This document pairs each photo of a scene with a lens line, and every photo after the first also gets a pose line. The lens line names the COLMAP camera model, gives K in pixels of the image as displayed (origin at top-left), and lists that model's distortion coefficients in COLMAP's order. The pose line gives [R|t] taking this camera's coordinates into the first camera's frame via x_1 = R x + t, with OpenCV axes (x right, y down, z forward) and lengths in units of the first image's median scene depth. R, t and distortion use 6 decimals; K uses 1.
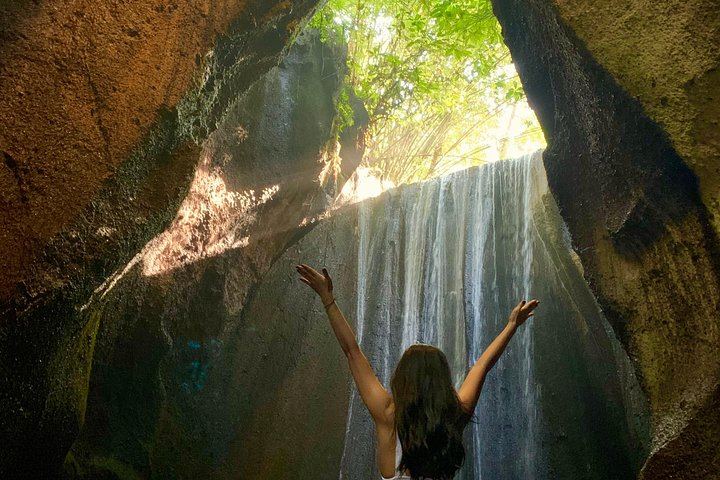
lens RADIAL K [[735.8, 0, 358.7], [0, 735.8, 260.5], [0, 0, 1]] dist [0.153787, -0.412475]
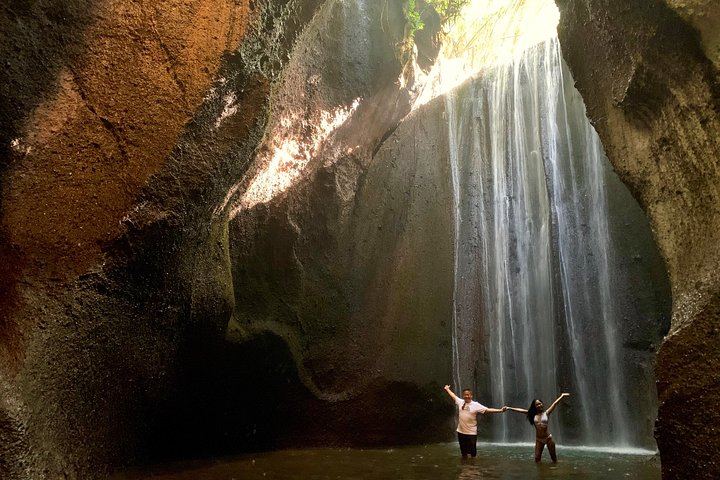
lens RADIAL K [[534.5, 0, 362.0], [0, 534.5, 226.1], [0, 0, 1]] dist [0.052320, -0.089083]
pose [[0.963840, -0.123279, -0.236250, 0.123021], [0.160392, 0.976363, 0.144881, -0.025752], [0.212805, -0.177535, 0.960831, 0.174381]]
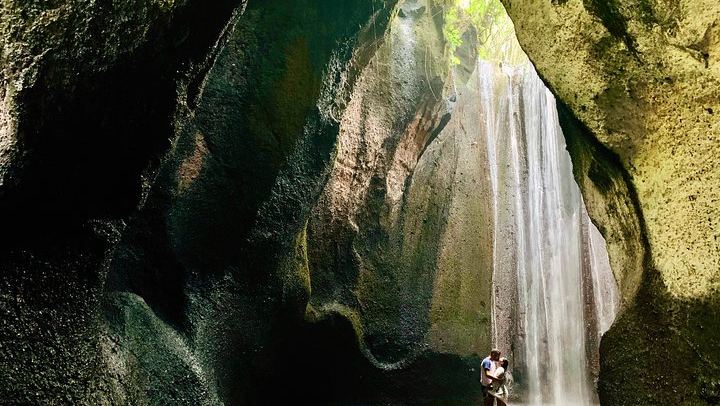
lens RADIAL K [[542.5, 0, 359.7], [0, 542.5, 217.0], [0, 0, 1]] dist [0.067851, -0.003542]
pose [[0.938526, -0.130160, -0.319730, 0.190463], [0.191629, 0.966823, 0.168914, -0.165401], [0.287136, -0.219799, 0.932331, -0.107550]]
